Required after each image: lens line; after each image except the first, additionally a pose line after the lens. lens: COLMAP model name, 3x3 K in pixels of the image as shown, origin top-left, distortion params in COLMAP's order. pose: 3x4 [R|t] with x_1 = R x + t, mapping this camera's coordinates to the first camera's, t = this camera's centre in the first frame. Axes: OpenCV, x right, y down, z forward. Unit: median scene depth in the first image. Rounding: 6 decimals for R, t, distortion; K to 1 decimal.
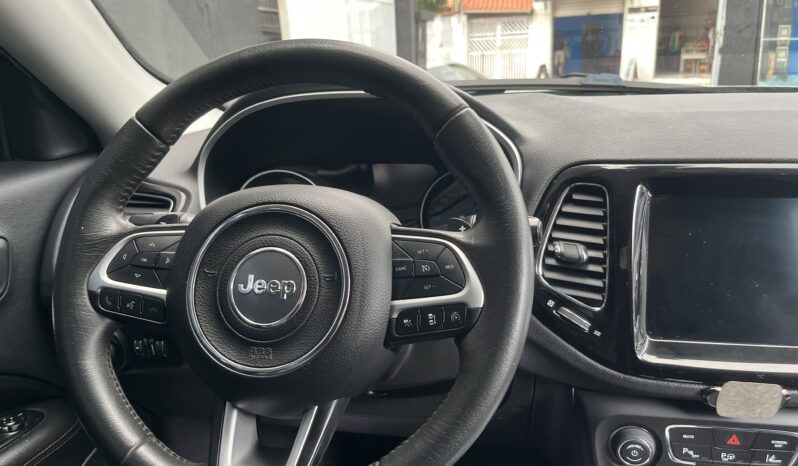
lens RADIAL K [[589.1, 0, 400.3], [0, 589.1, 229.7], [0, 0, 1]] dist [0.033307, -0.034081]
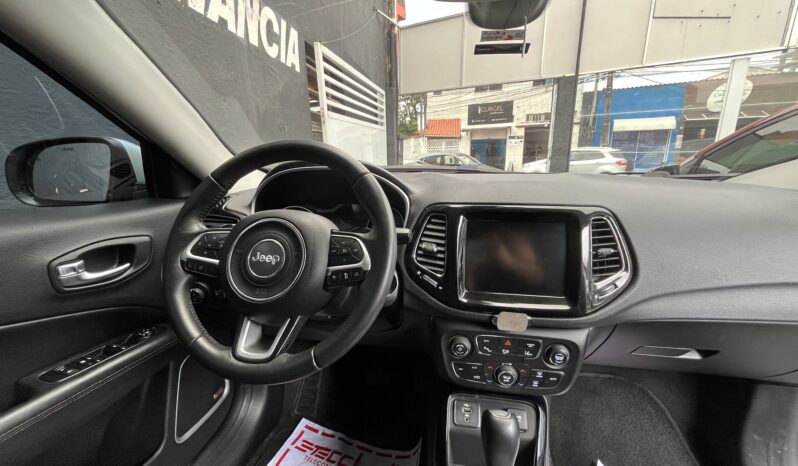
lens RADIAL K [[309.4, 0, 397.6], [0, 309.4, 230.4], [0, 0, 1]] dist [0.002275, 0.000442]
pose [[0.999560, 0.021719, 0.020221, 0.165300], [-0.020600, 0.998328, -0.054004, 0.040446], [-0.021360, 0.053563, 0.998336, -0.058164]]
